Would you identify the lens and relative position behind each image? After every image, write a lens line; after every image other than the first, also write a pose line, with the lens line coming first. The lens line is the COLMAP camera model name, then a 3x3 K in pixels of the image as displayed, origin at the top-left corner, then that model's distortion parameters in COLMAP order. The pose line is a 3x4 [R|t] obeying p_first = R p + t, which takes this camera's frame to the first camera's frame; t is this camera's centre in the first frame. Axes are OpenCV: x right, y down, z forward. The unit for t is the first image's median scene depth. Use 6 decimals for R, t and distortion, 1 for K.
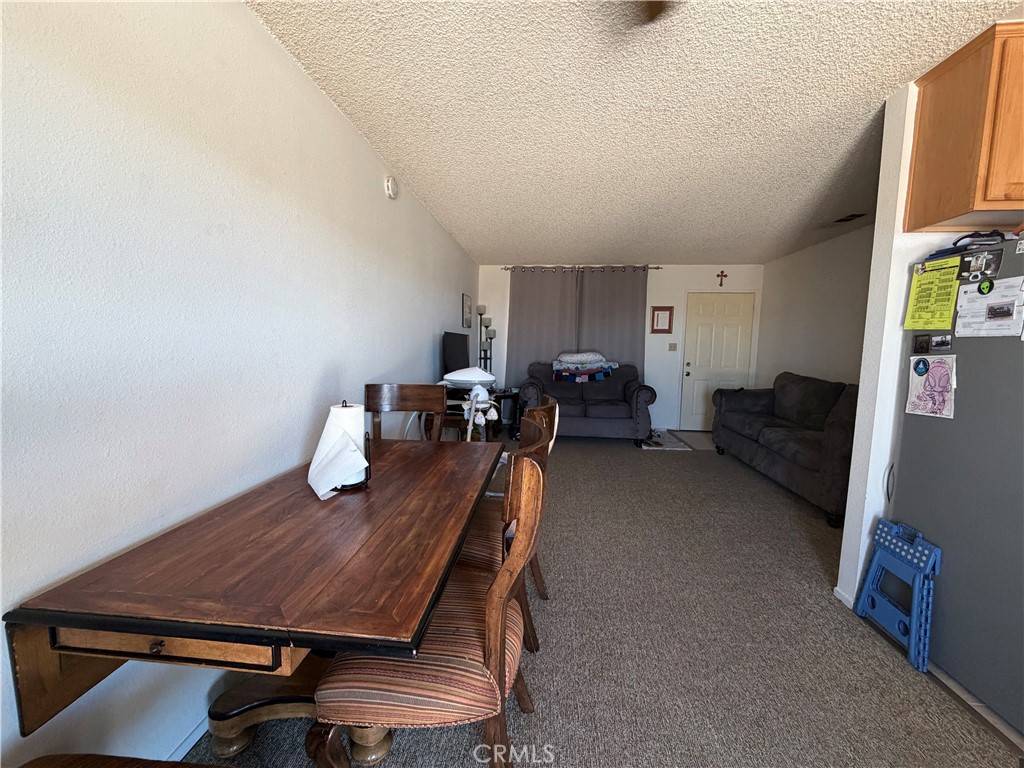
lens RADIAL K [[406.9, 0, 508.9], [0, 406.9, 384.7], [0, 0, 1]] dist [0.000624, -0.000003]
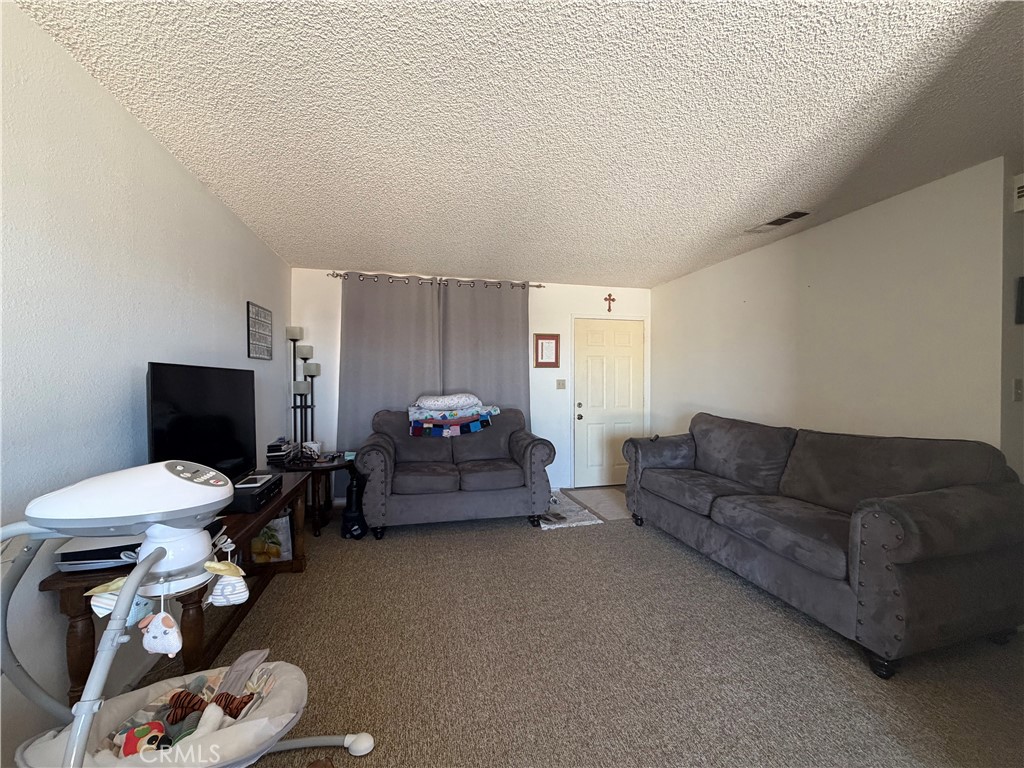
lens RADIAL K [[406.9, 0, 508.9], [0, 406.9, 384.7], [0, 0, 1]] dist [0.000624, -0.000003]
pose [[0.941521, -0.019923, 0.336364, 0.066882], [0.050076, 0.995438, -0.081209, -0.059827], [-0.333212, 0.093304, 0.938224, 0.532290]]
